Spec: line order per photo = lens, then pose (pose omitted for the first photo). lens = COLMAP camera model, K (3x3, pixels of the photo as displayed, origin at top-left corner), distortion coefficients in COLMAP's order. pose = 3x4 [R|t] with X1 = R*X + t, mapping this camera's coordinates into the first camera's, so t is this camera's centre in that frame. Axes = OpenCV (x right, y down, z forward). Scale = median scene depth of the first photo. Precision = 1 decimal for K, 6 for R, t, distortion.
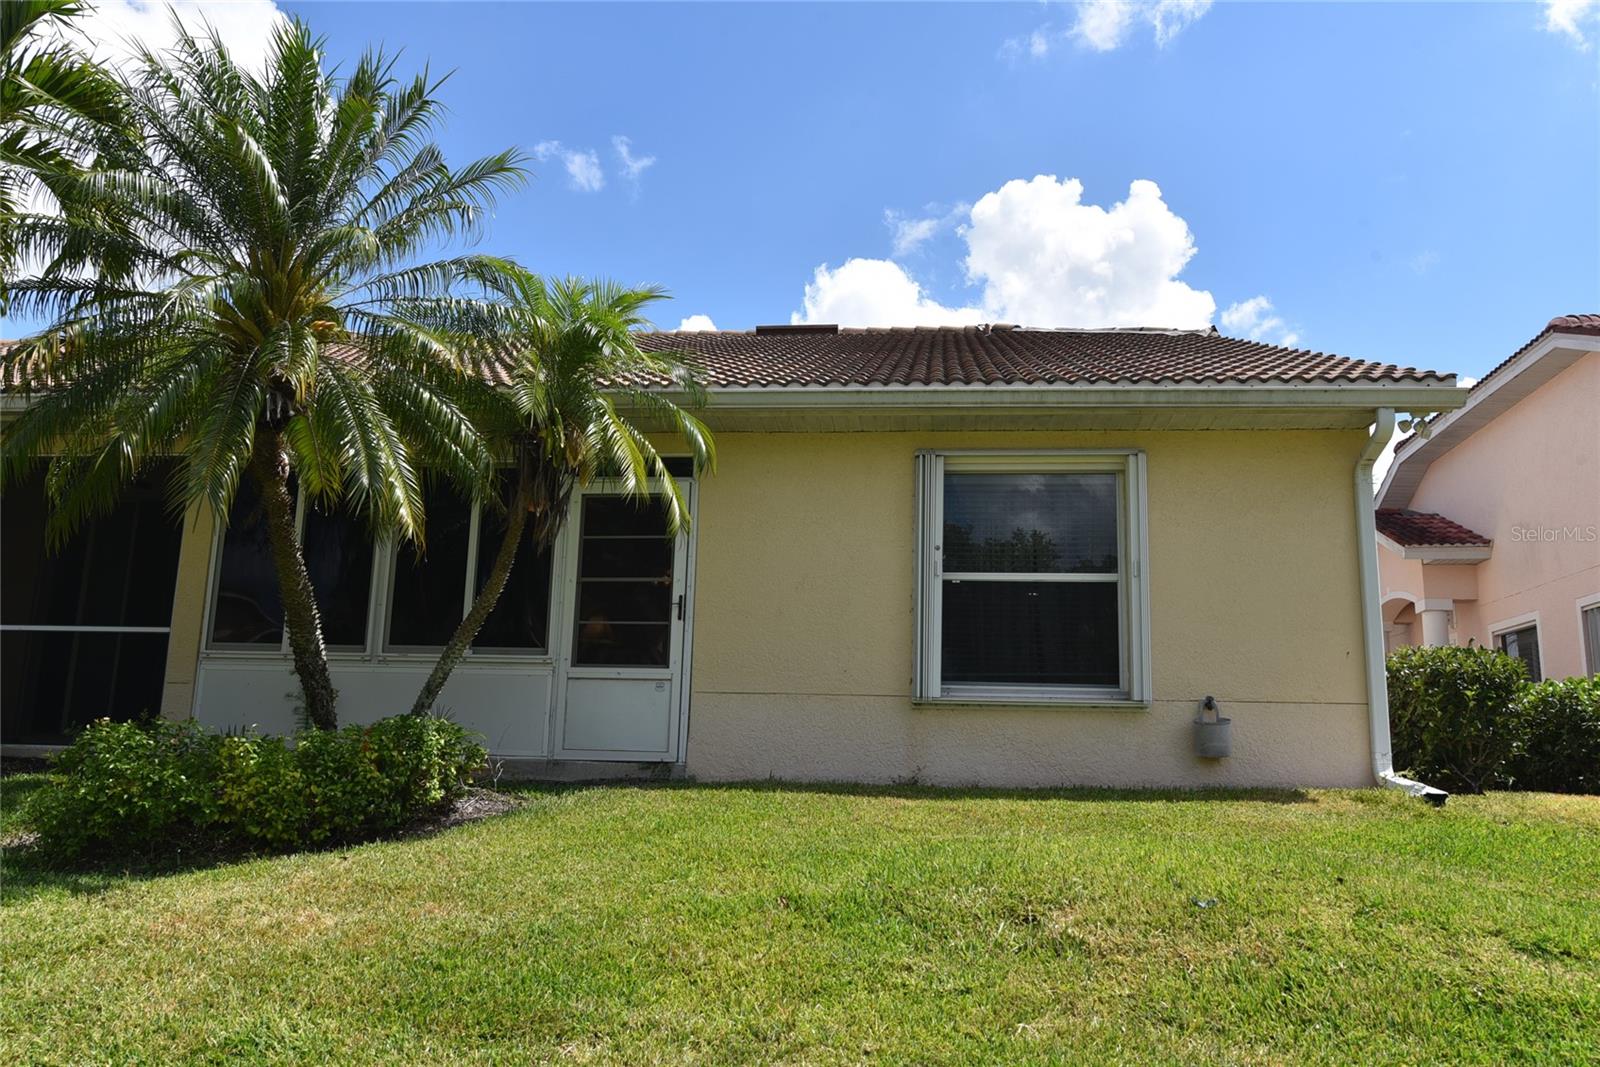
lens RADIAL K [[1253.8, 0, 800.9], [0, 1253.8, 537.6], [0, 0, 1]] dist [-0.001066, 0.012136]
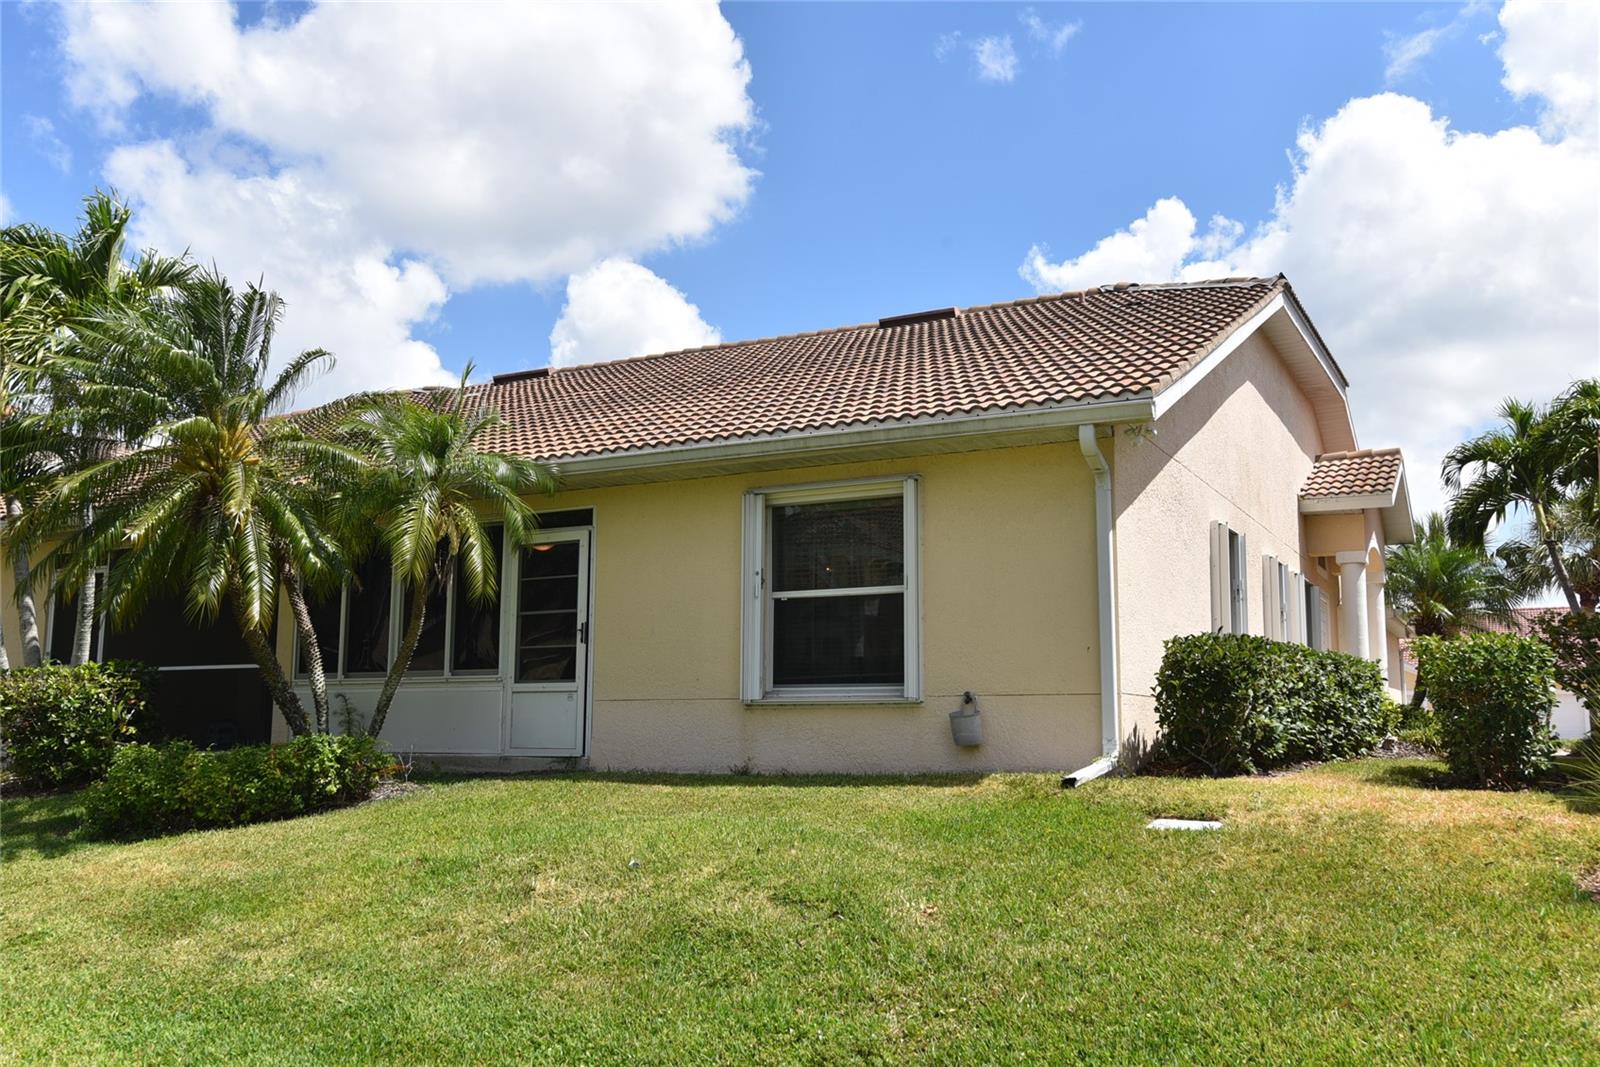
lens RADIAL K [[1484.8, 0, 799.6], [0, 1484.8, 530.9], [0, 0, 1]] dist [0.018201, 0.000000]
pose [[0.918228, -0.075520, -0.388785, 0.689854], [0.094800, 0.995025, 0.030618, -0.070157], [0.384539, -0.064971, 0.920820, -0.268823]]
